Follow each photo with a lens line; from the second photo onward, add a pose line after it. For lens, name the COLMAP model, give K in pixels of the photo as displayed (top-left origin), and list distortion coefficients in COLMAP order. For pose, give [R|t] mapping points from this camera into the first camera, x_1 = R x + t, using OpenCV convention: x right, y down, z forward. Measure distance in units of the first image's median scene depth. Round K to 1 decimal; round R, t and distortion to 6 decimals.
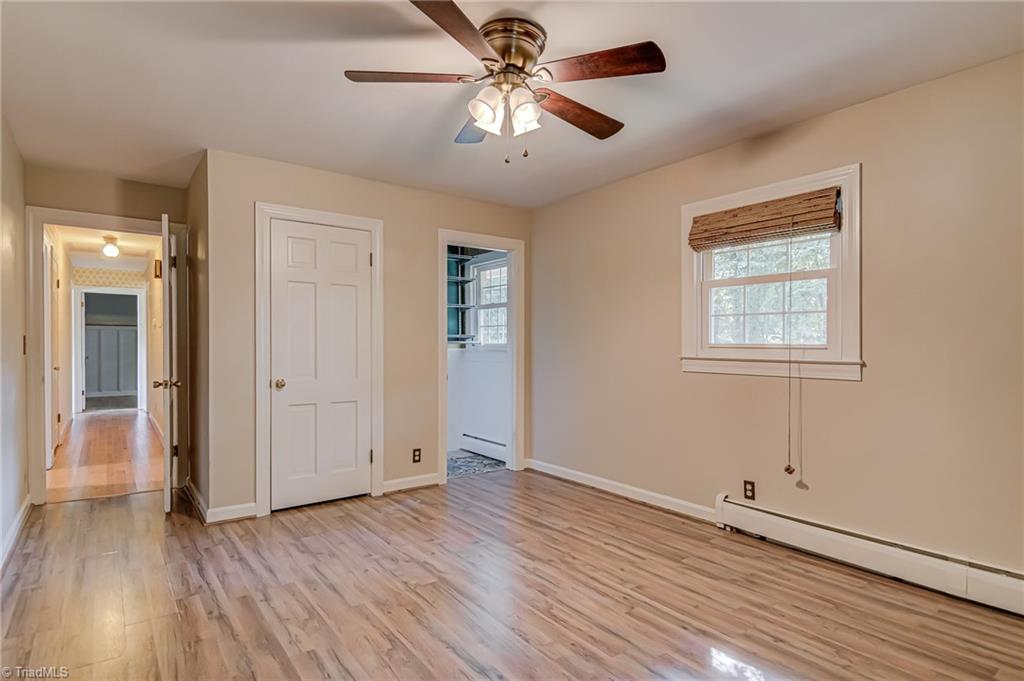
lens RADIAL K [[529.2, 0, 512.0], [0, 529.2, 340.5], [0, 0, 1]] dist [0.001273, -0.000513]
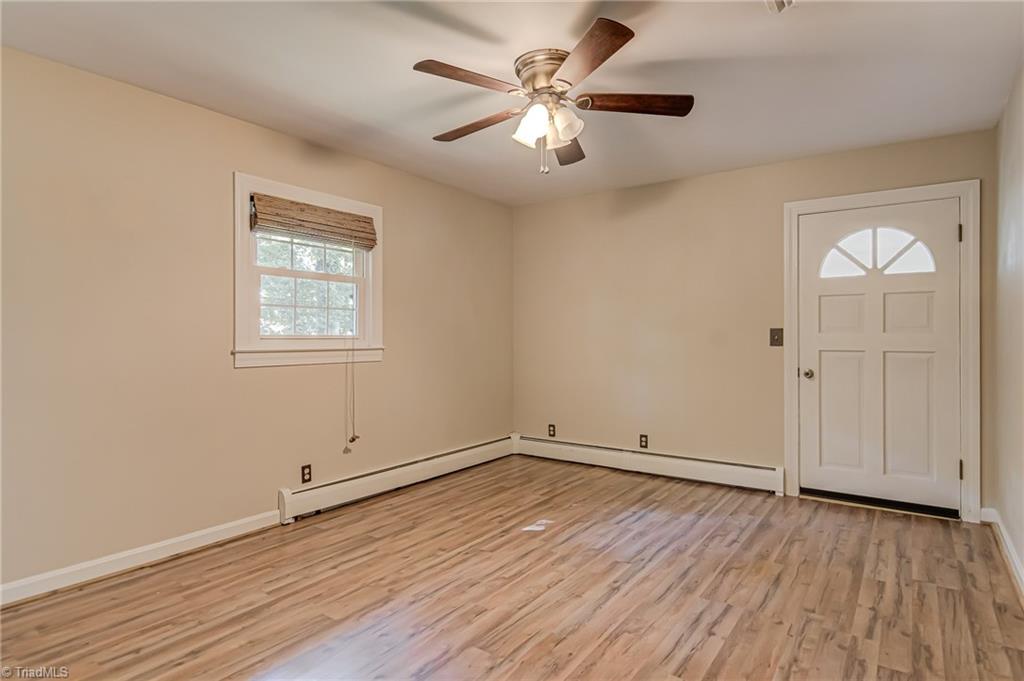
lens RADIAL K [[548.8, 0, 514.1], [0, 548.8, 331.4], [0, 0, 1]] dist [0.000075, 0.000068]
pose [[-0.291154, 0.002609, 0.956673, -0.794171], [-0.004395, 0.999982, -0.004065, 0.001470], [-0.956666, -0.005388, -0.291137, 1.021711]]
